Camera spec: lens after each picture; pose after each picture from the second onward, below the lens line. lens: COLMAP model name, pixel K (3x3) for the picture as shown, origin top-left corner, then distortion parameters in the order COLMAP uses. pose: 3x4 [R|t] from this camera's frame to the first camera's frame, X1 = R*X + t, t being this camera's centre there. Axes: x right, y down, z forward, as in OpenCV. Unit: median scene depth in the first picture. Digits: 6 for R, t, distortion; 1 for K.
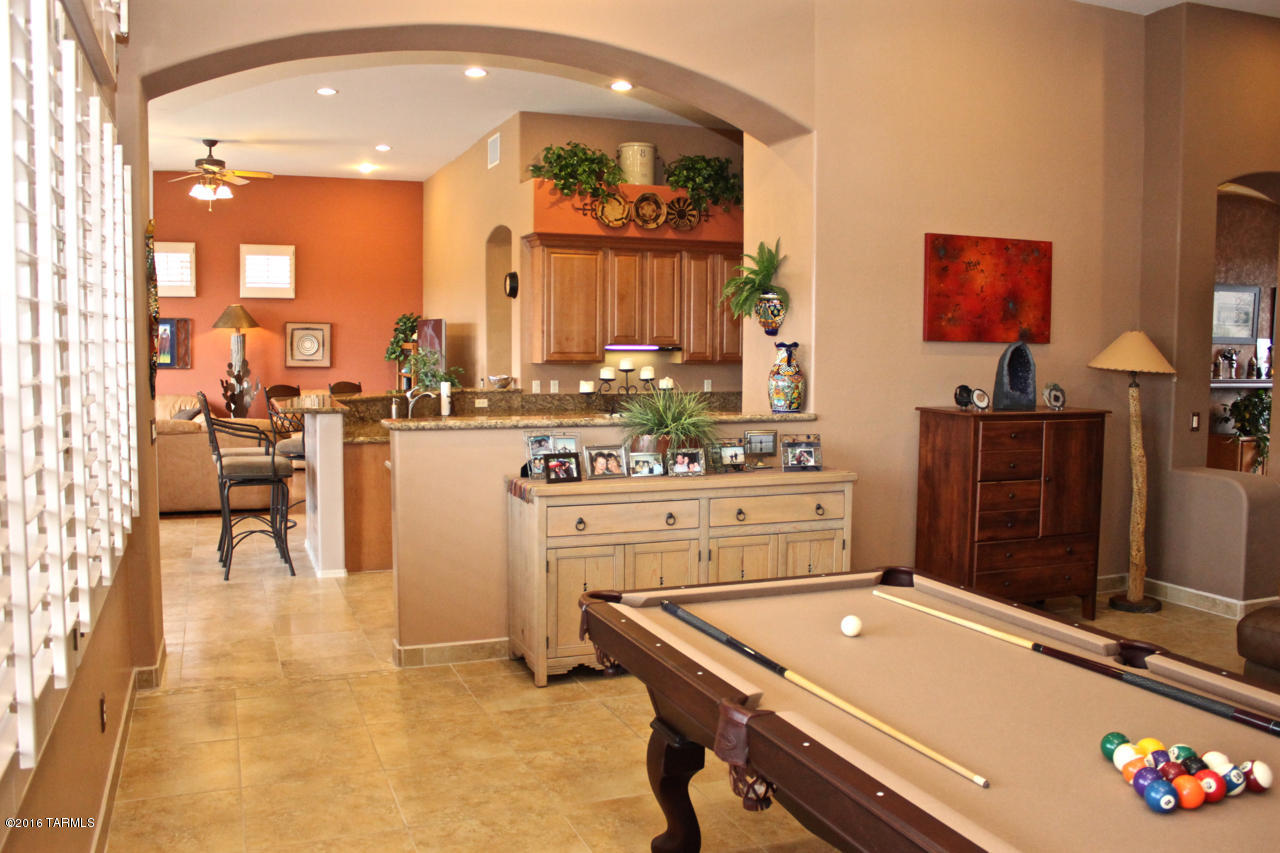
lens RADIAL K [[1089.9, 0, 640.0], [0, 1089.9, 426.5], [0, 0, 1]] dist [-0.174562, 0.171579]
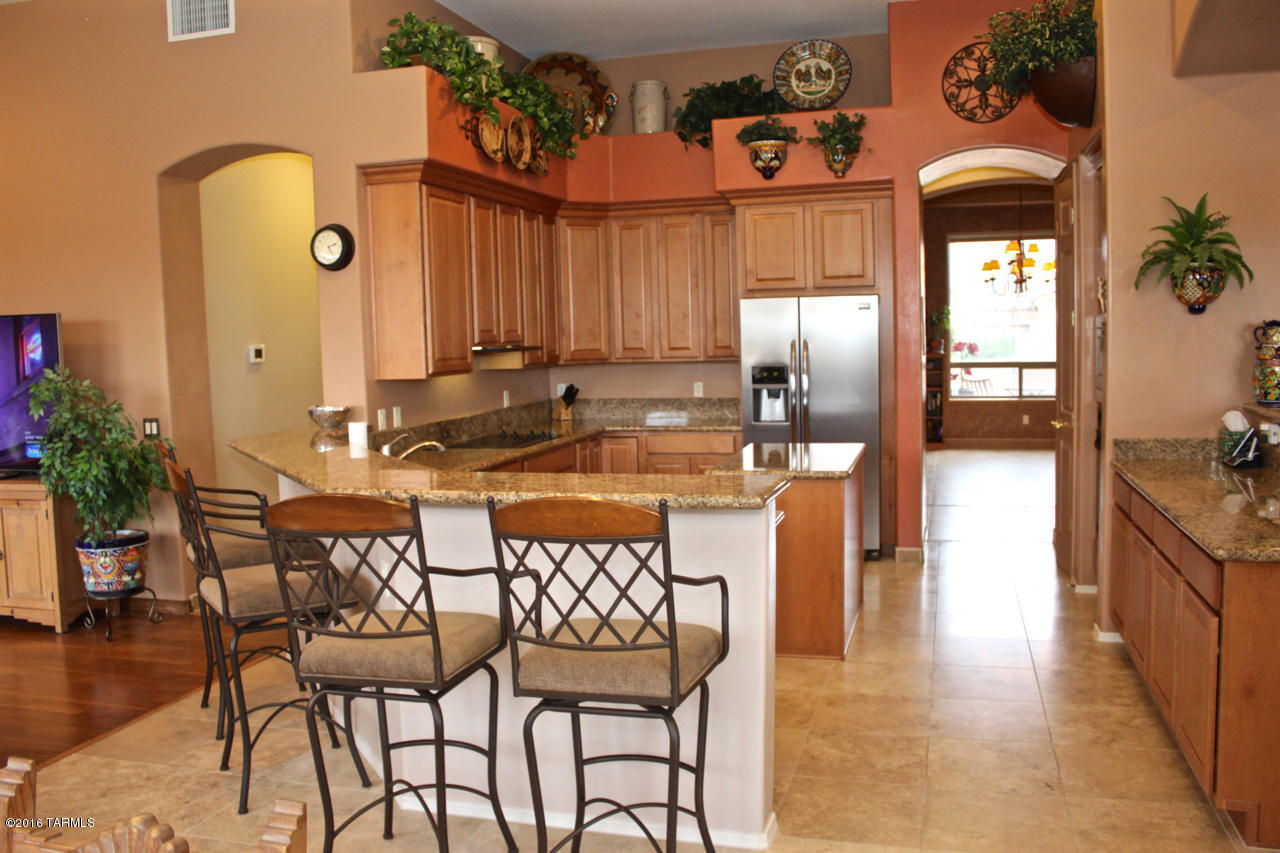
lens RADIAL K [[1089.9, 0, 640.0], [0, 1089.9, 426.5], [0, 0, 1]] dist [-0.174562, 0.171579]
pose [[0.611213, -0.093370, 0.785939, -0.483297], [0.095123, 0.994485, 0.044170, -0.046228], [-0.785729, 0.047764, 0.616724, 0.533668]]
